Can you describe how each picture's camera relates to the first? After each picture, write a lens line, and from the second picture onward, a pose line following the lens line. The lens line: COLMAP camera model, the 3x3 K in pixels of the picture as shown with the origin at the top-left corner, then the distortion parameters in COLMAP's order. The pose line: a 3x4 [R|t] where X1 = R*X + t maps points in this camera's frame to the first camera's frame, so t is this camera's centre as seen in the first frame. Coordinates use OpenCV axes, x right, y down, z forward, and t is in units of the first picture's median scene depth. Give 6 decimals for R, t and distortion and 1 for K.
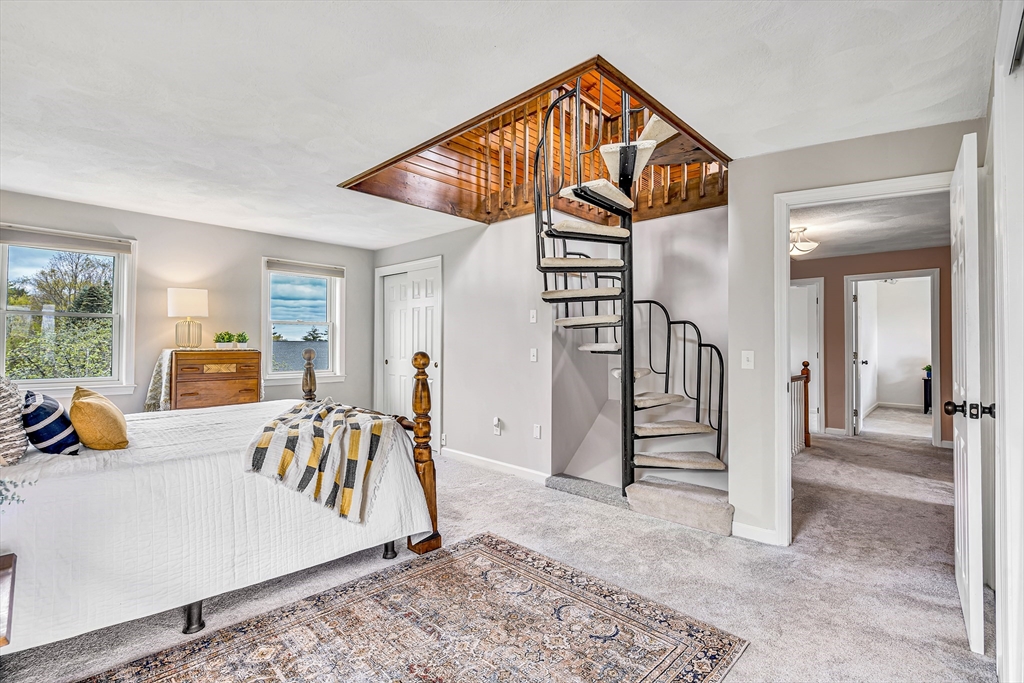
lens RADIAL K [[467.0, 0, 507.1], [0, 467.0, 343.7], [0, 0, 1]] dist [0.000364, 0.000311]
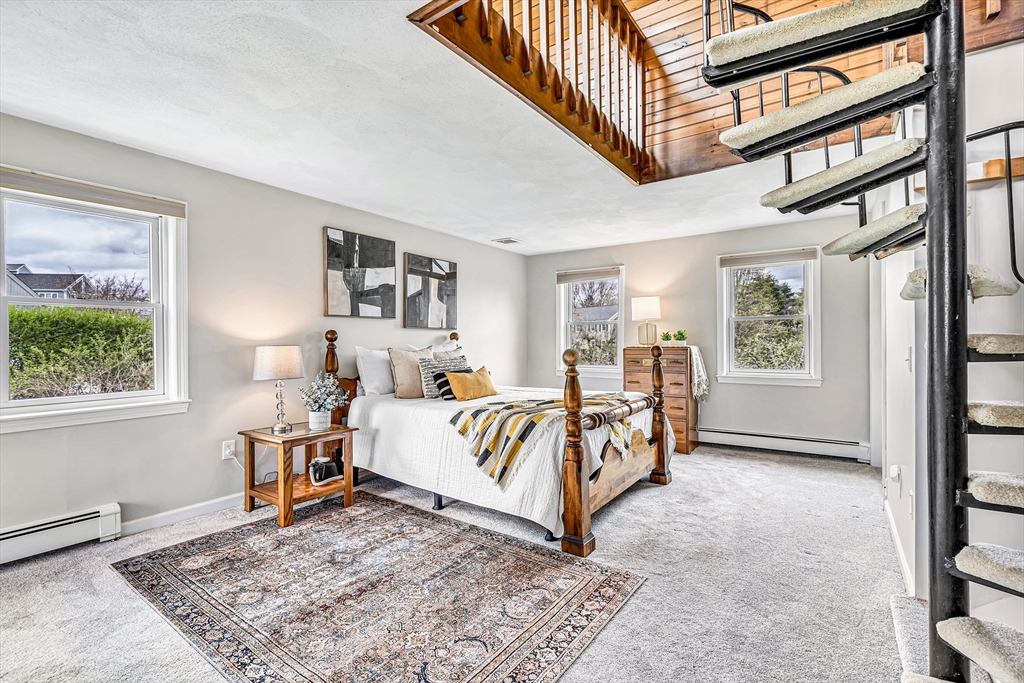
lens RADIAL K [[467.0, 0, 507.1], [0, 467.0, 343.7], [0, 0, 1]] dist [0.000364, 0.000311]
pose [[0.158456, -0.002920, -0.987362, 0.984945], [0.007909, 0.999967, -0.001688, 0.010357], [0.987334, -0.007542, 0.158474, 0.912051]]
